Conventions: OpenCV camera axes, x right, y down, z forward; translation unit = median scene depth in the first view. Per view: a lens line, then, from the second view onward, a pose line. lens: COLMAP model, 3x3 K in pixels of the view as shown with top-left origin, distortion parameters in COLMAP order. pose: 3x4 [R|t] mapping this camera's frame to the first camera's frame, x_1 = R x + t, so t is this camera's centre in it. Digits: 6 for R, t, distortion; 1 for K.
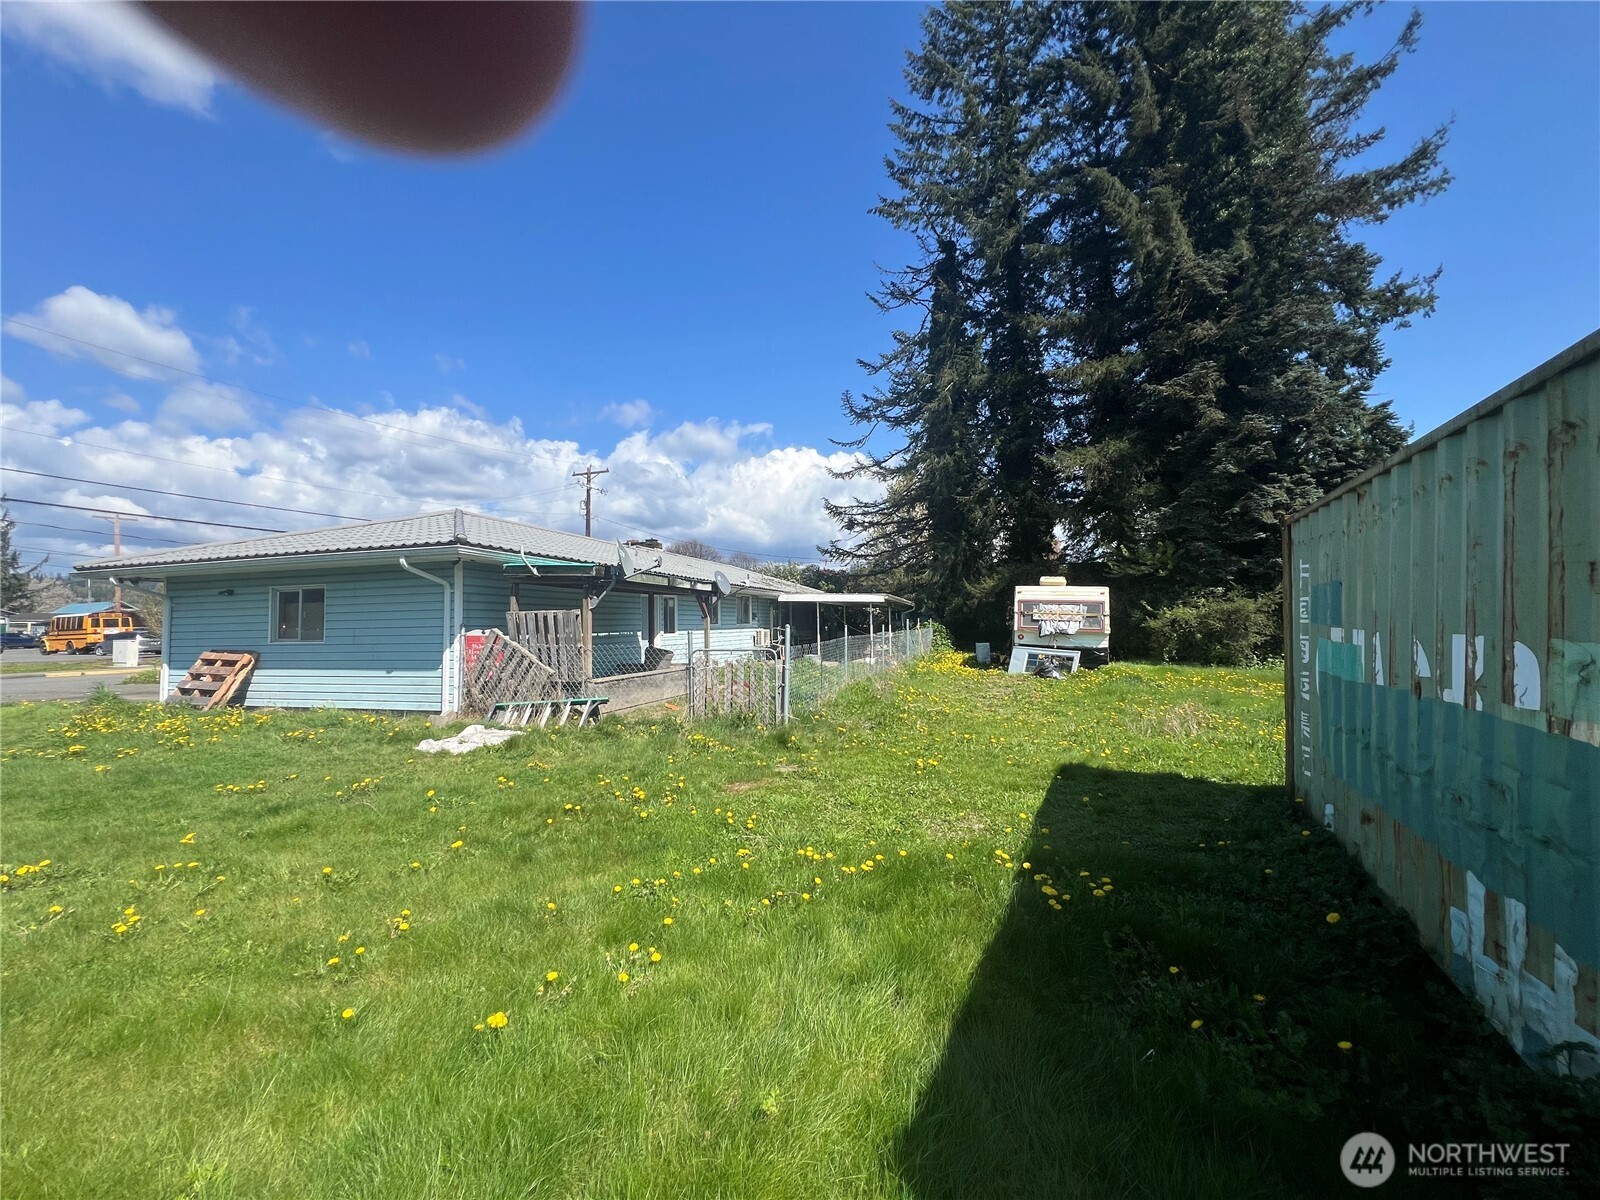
lens RADIAL K [[634.0, 0, 787.1], [0, 634.0, 594.0], [0, 0, 1]] dist [-0.003219, 0.000301]
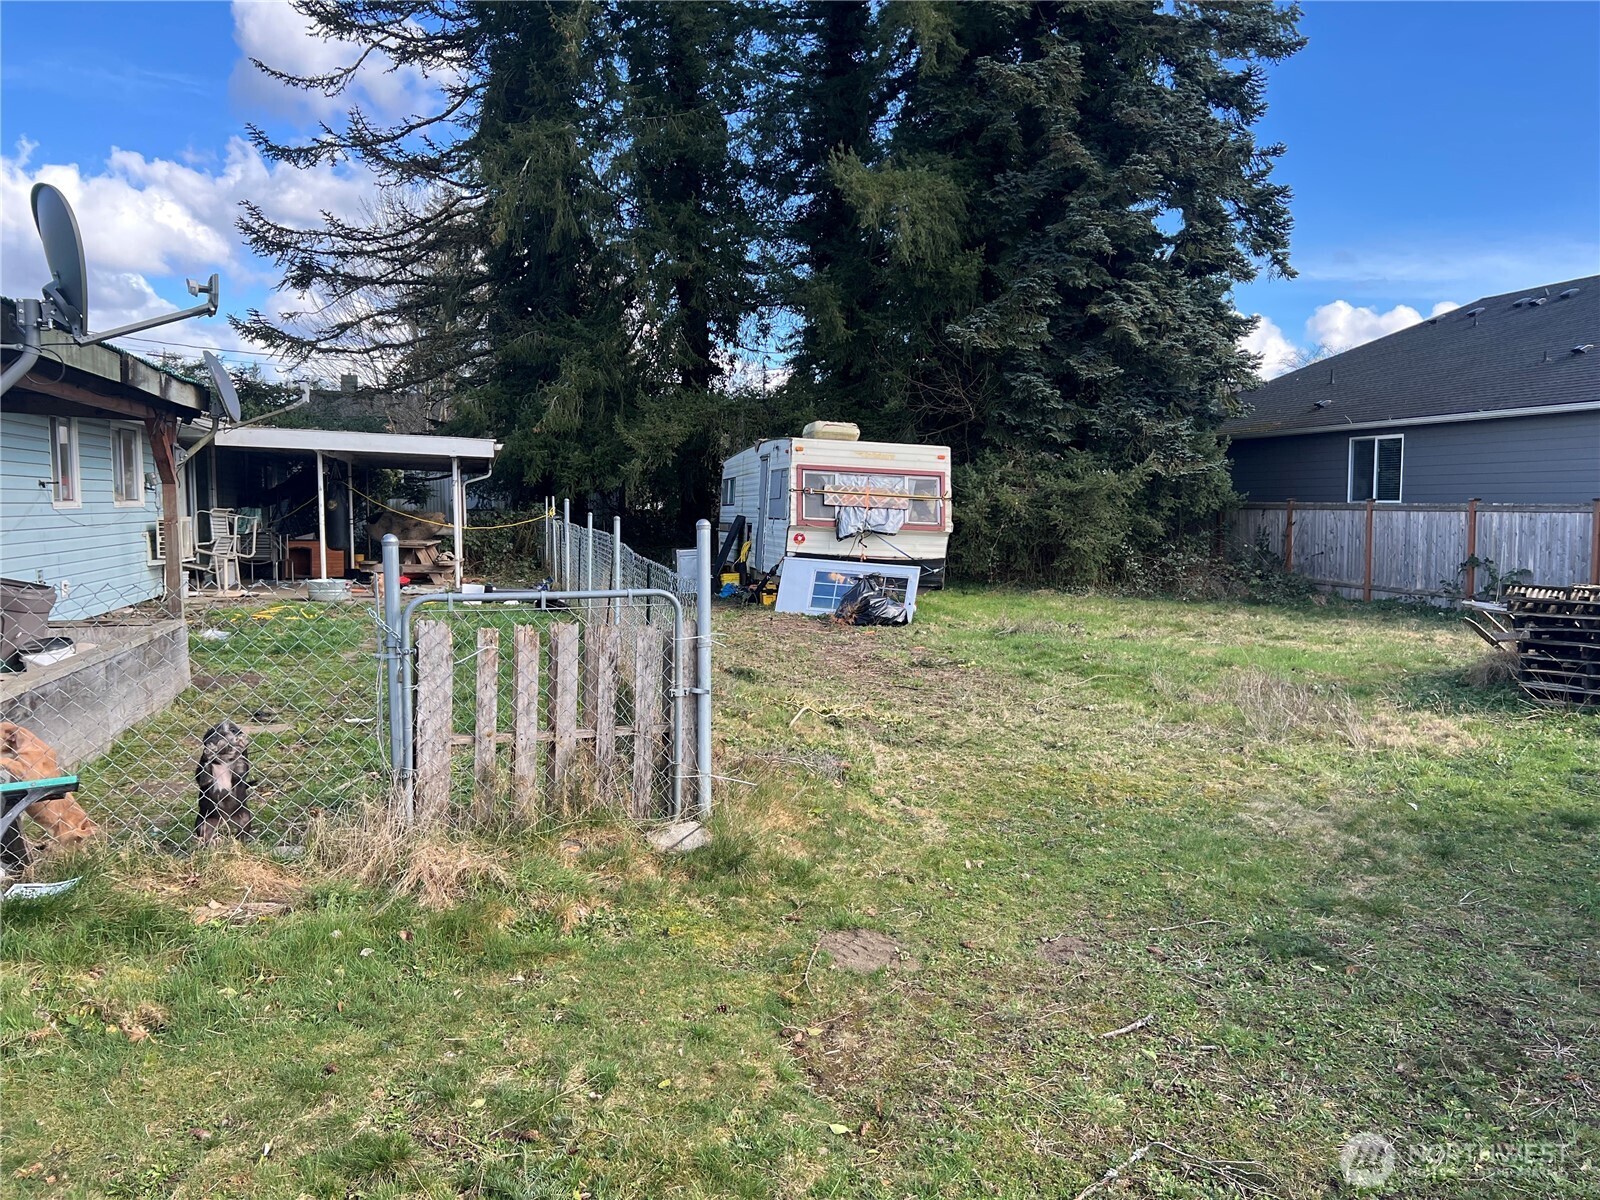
lens RADIAL K [[1204.5, 0, 818.5], [0, 1204.5, 600.5], [0, 0, 1]] dist [0.054549, -0.065694]
pose [[0.839402, -0.027357, 0.542822, -0.221030], [-0.040900, 0.992721, 0.113278, 0.011329], [-0.541970, -0.117287, 0.832173, 0.292587]]
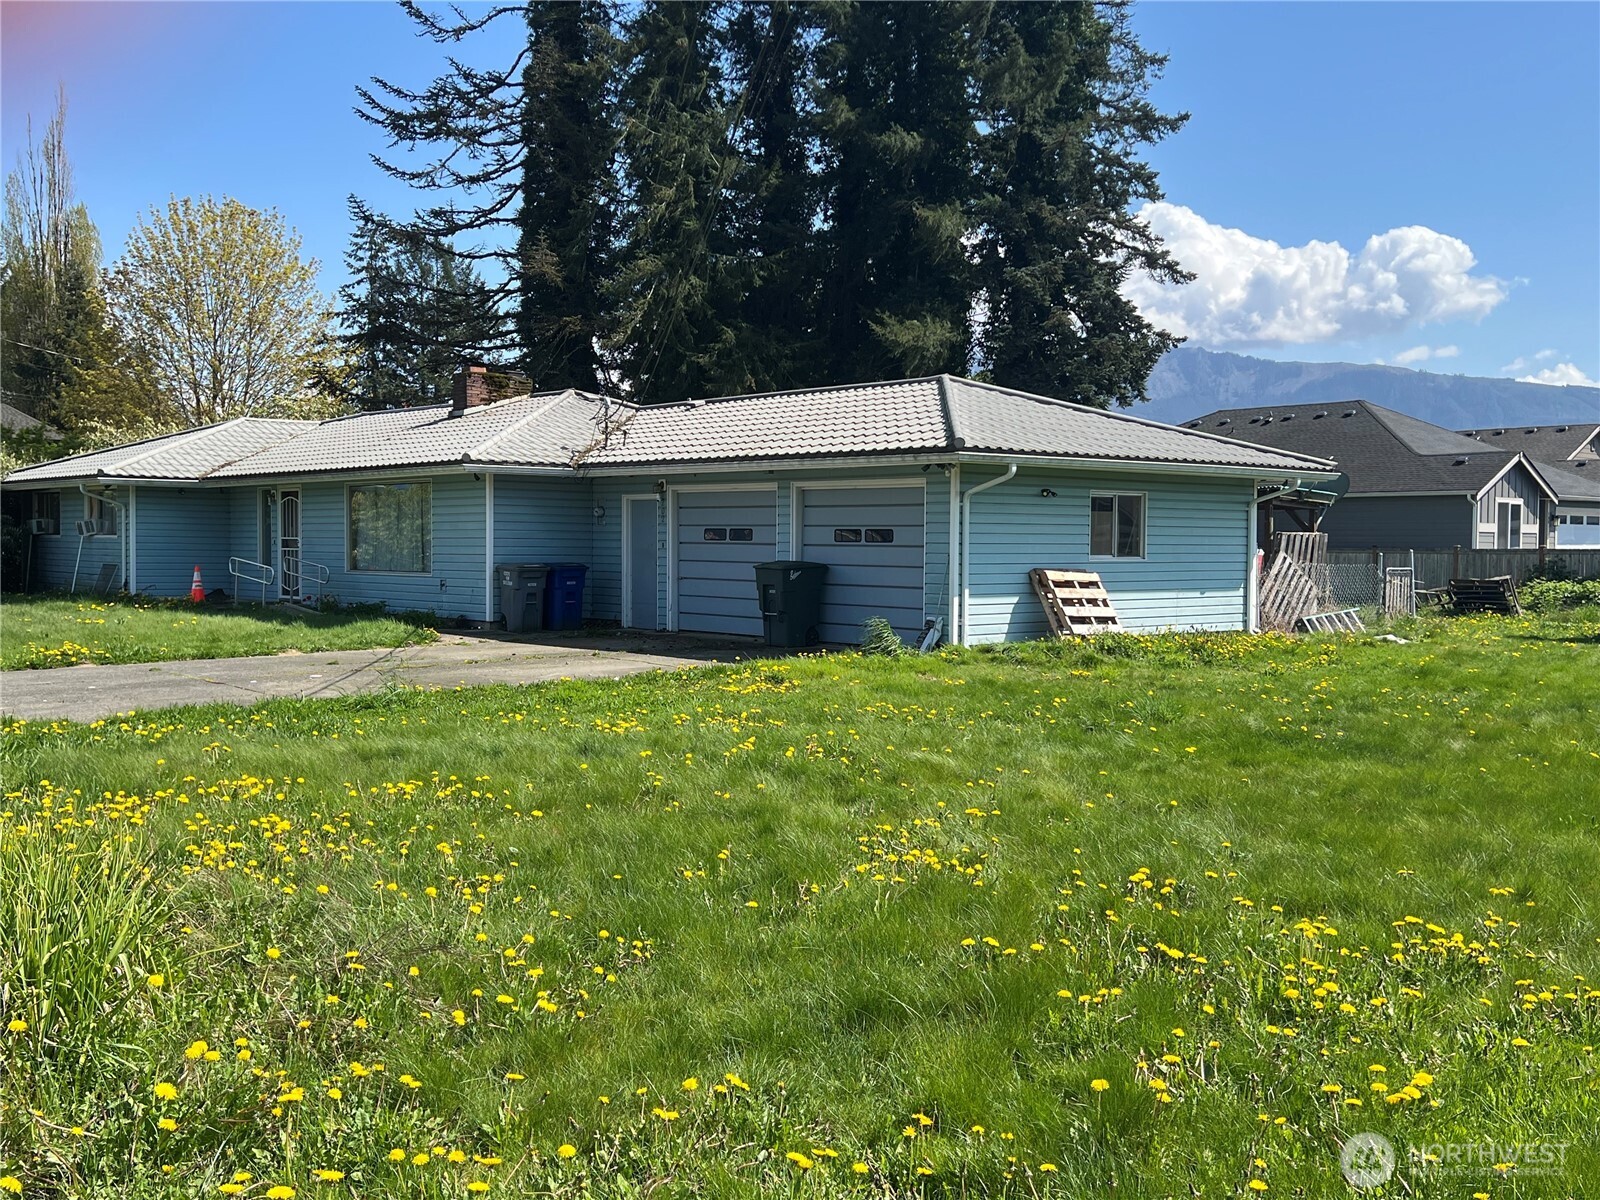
lens RADIAL K [[1530.0, 0, 800.0], [0, 1530.0, 600.0], [0, 0, 1]] dist [0.019918, -0.004187]
pose [[0.524353, -0.011574, 0.851422, -2.456265], [-0.060032, 0.996917, 0.050523, 0.047909], [-0.849382, -0.077604, 0.522041, 0.282081]]
